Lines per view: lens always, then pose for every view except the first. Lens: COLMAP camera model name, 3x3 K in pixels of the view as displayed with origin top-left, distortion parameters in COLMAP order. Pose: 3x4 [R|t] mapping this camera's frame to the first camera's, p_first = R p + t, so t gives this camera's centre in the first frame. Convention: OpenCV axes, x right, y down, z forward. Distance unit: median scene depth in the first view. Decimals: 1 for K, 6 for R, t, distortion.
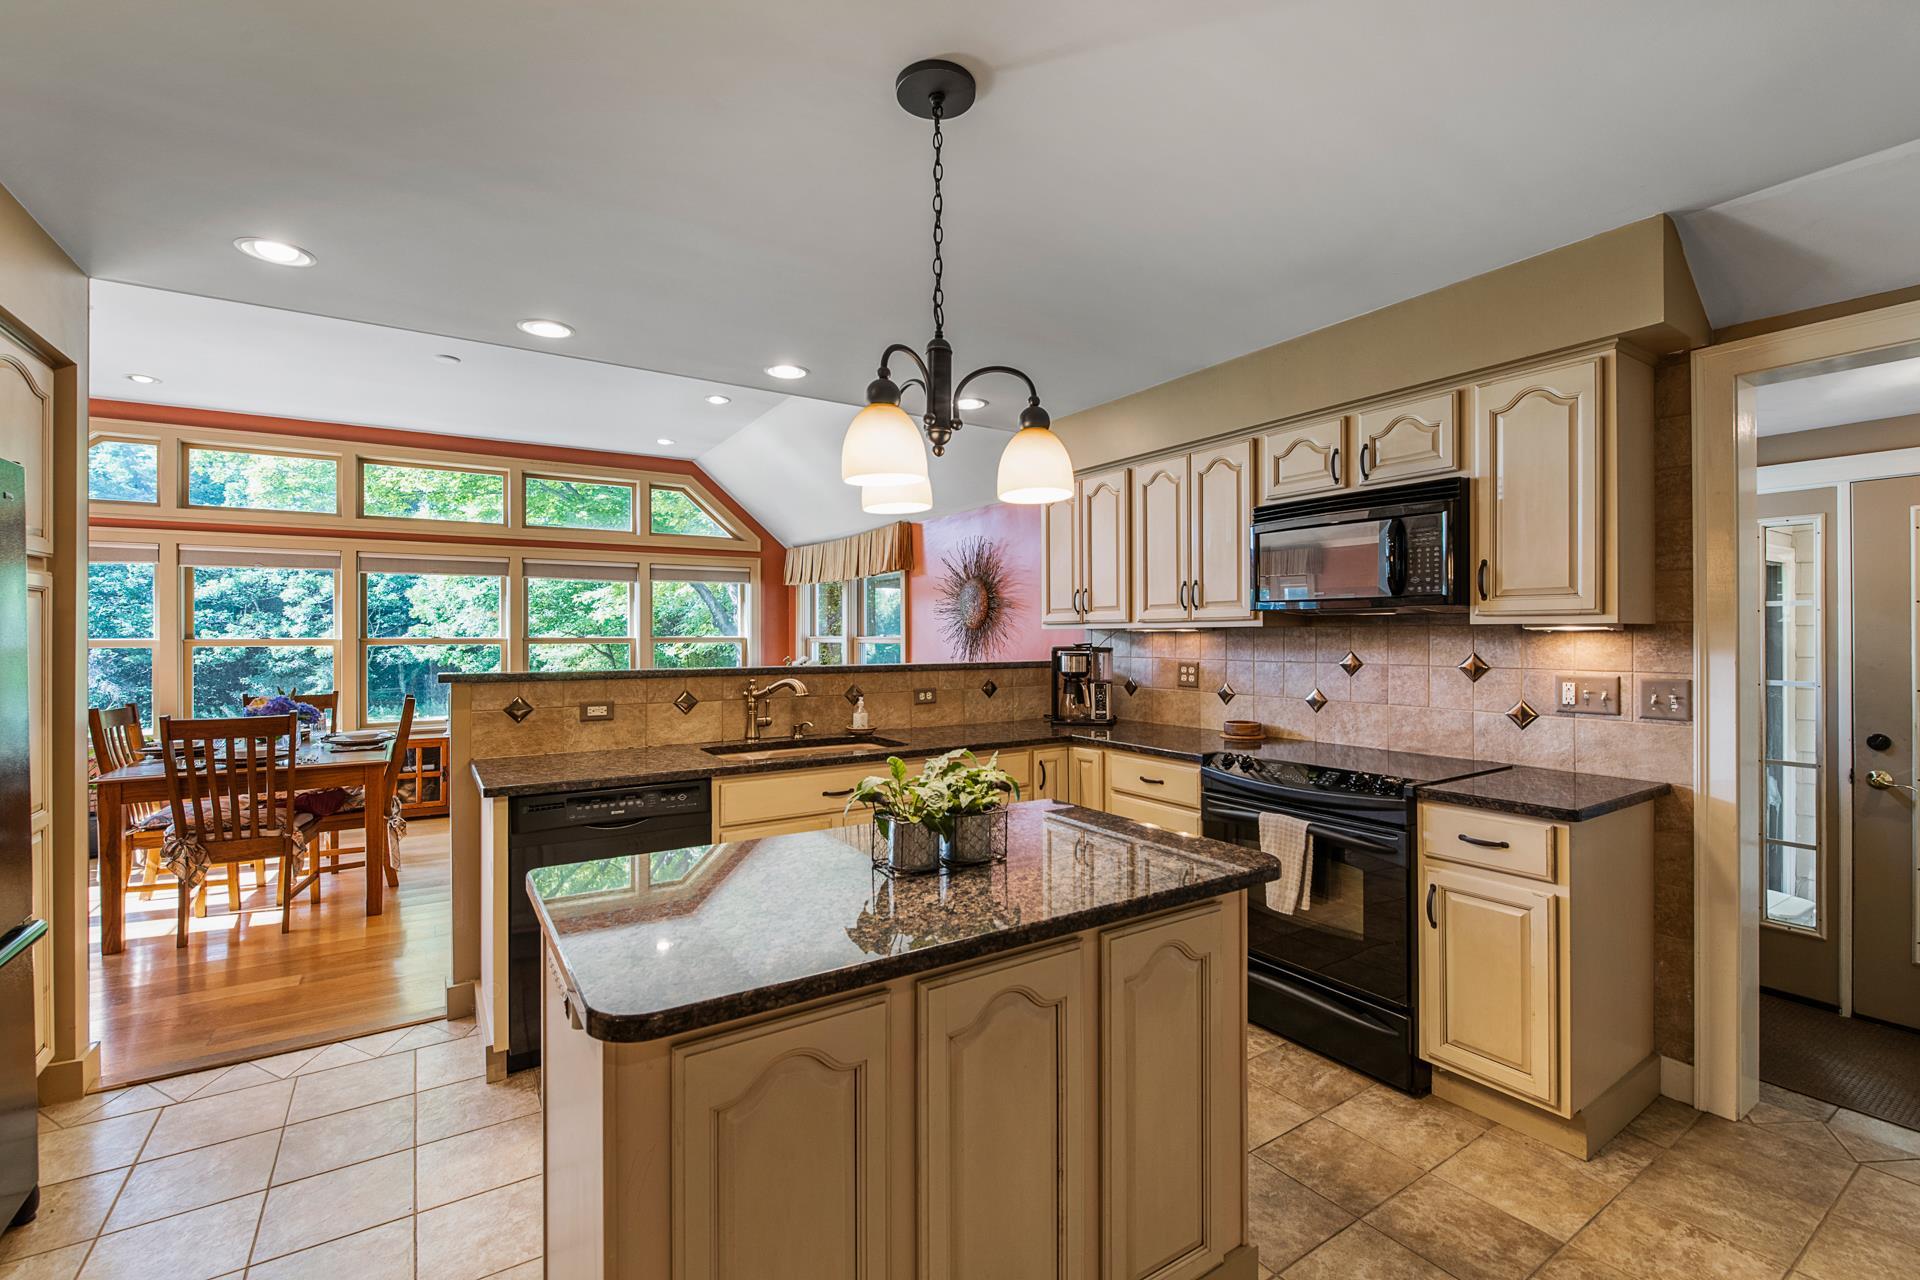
lens RADIAL K [[826.0, 0, 965.1], [0, 826.0, 632.9], [0, 0, 1]] dist [-0.001688, -0.003005]
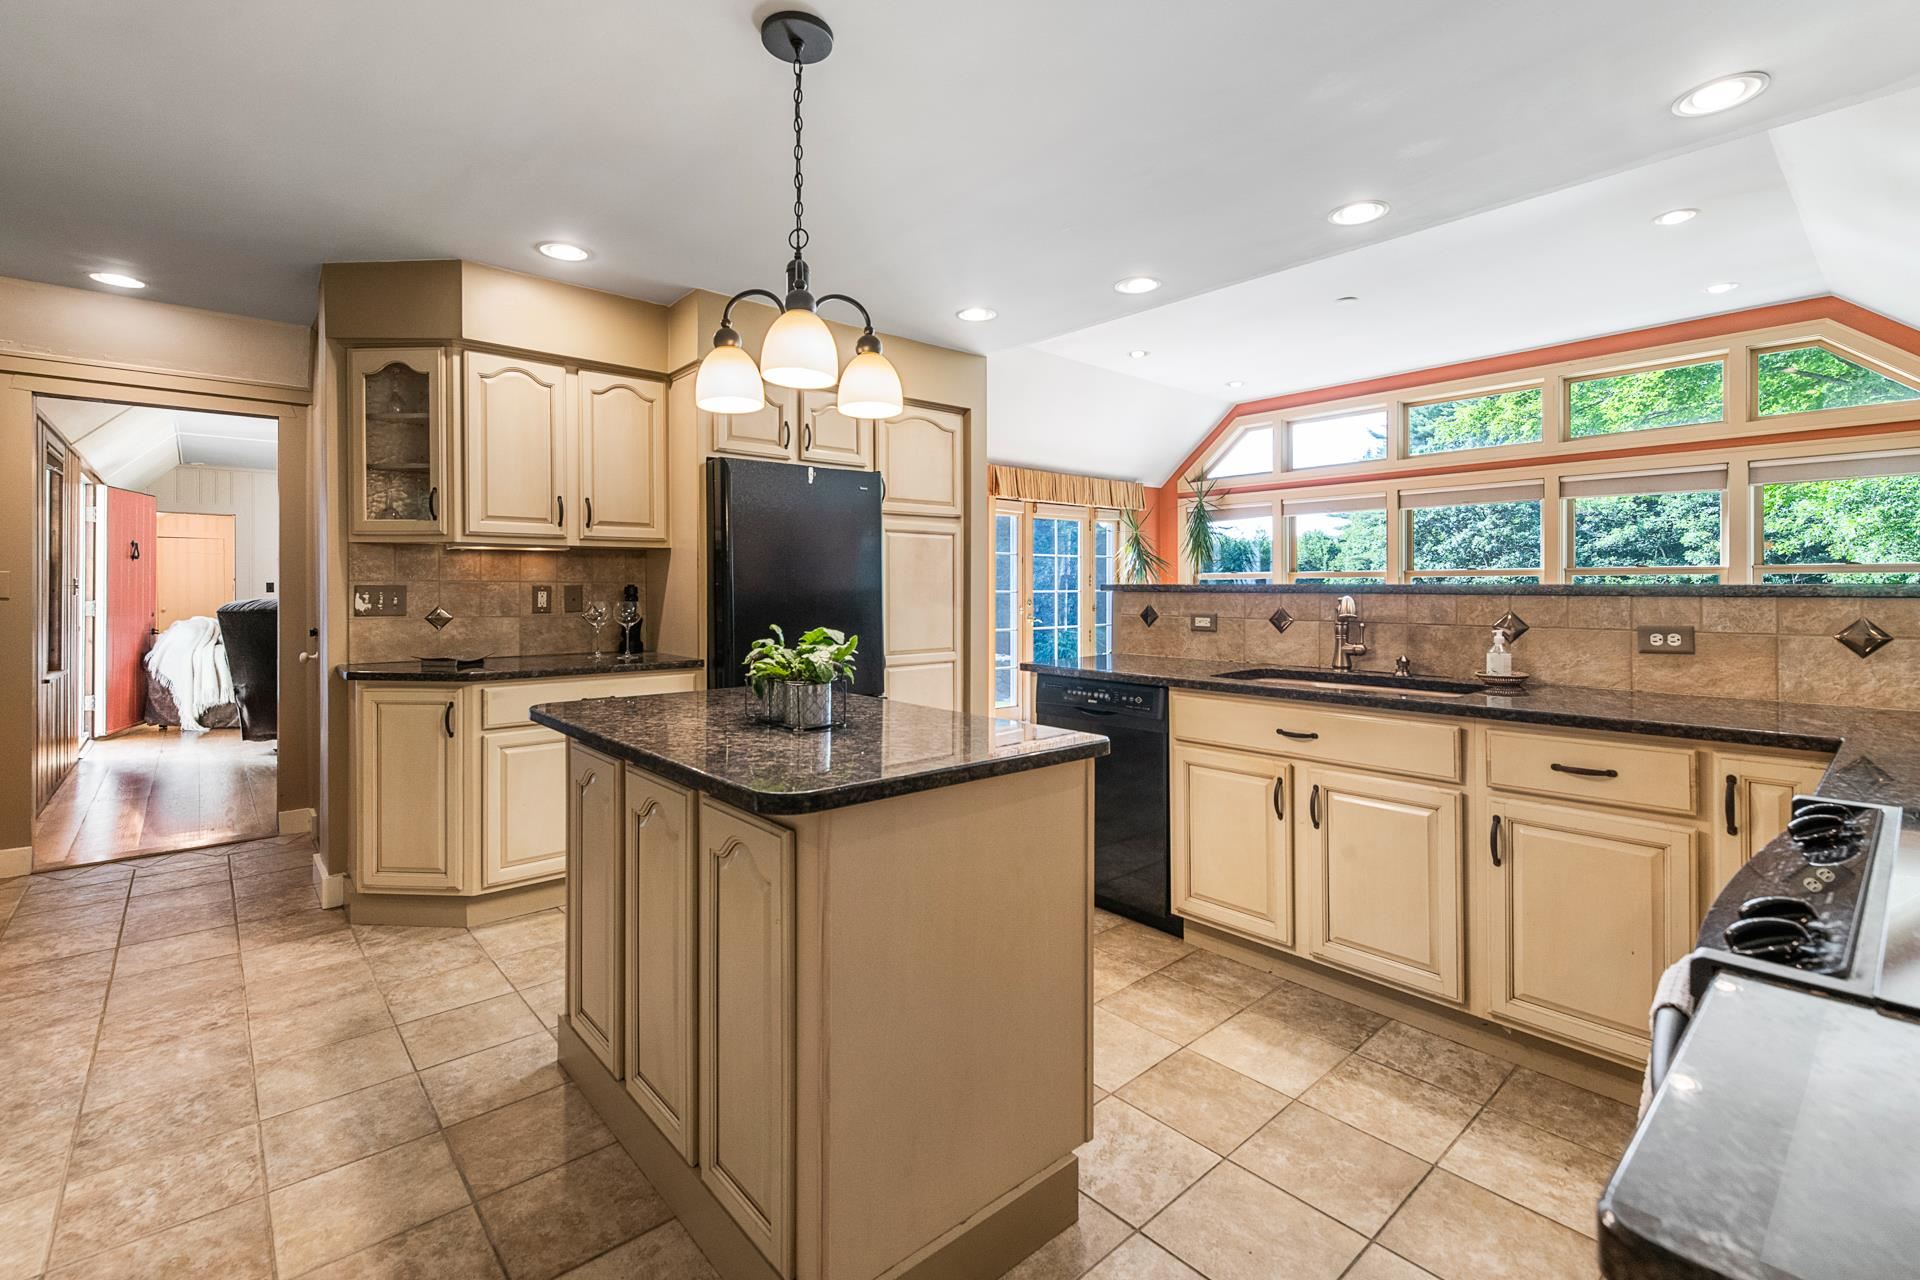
lens RADIAL K [[864.4, 0, 979.2], [0, 864.4, 590.0], [0, 0, 1]] dist [0.007481, -0.000417]
pose [[0.149978, 0.005677, -0.988673, 0.550625], [0.003843, 0.999973, 0.006325, 0.041127], [0.988682, -0.004748, 0.149952, 0.498404]]
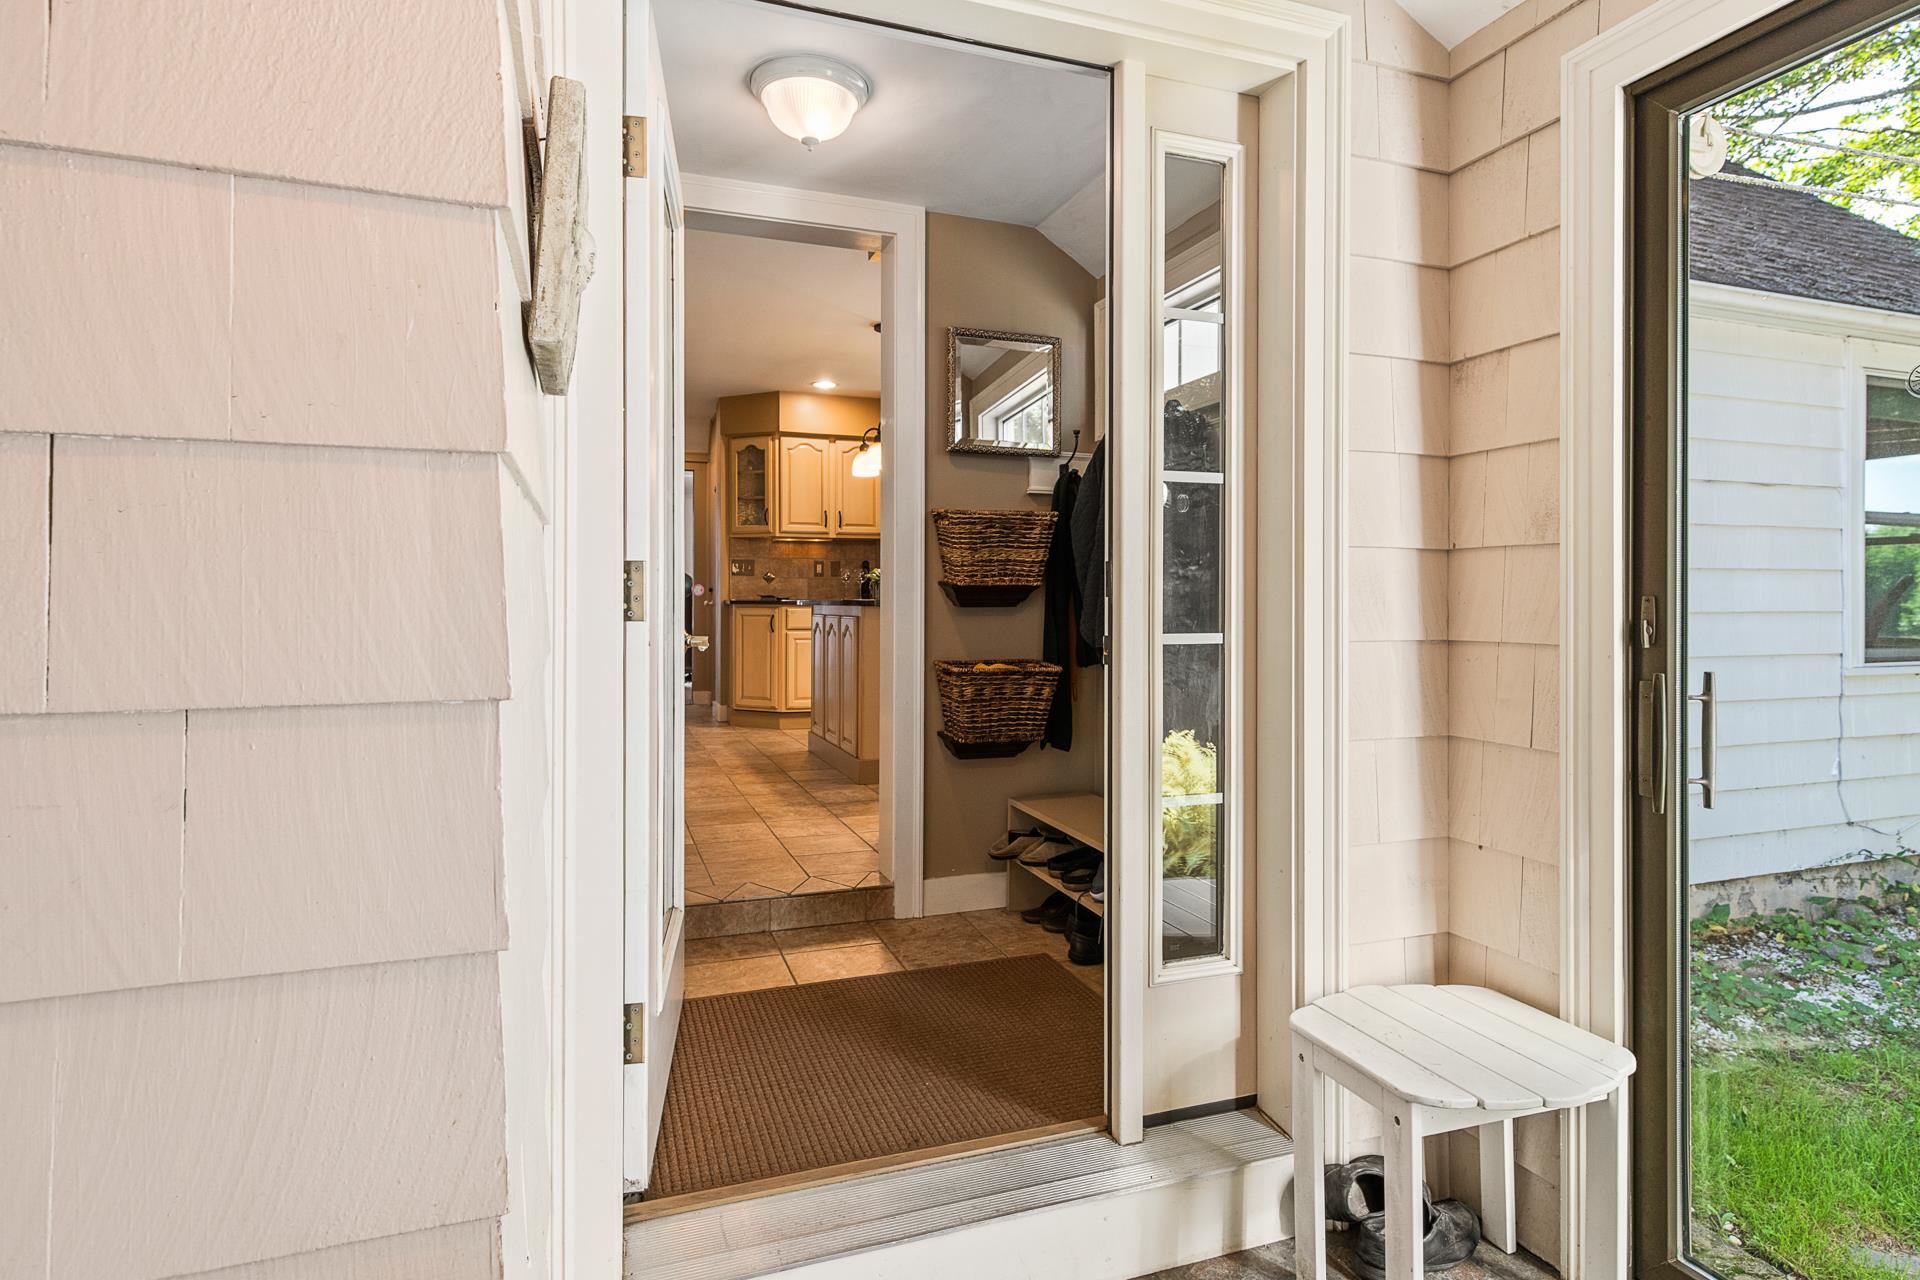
lens RADIAL K [[1031.7, 0, 962.8], [0, 1031.7, 603.4], [0, 0, 1]] dist [0.000133, -0.000001]
pose [[-0.233199, 0.003160, -0.972424, 1.547449], [0.001638, 0.999995, 0.002857, 0.128129], [0.972428, -0.000927, -0.233203, 0.962653]]
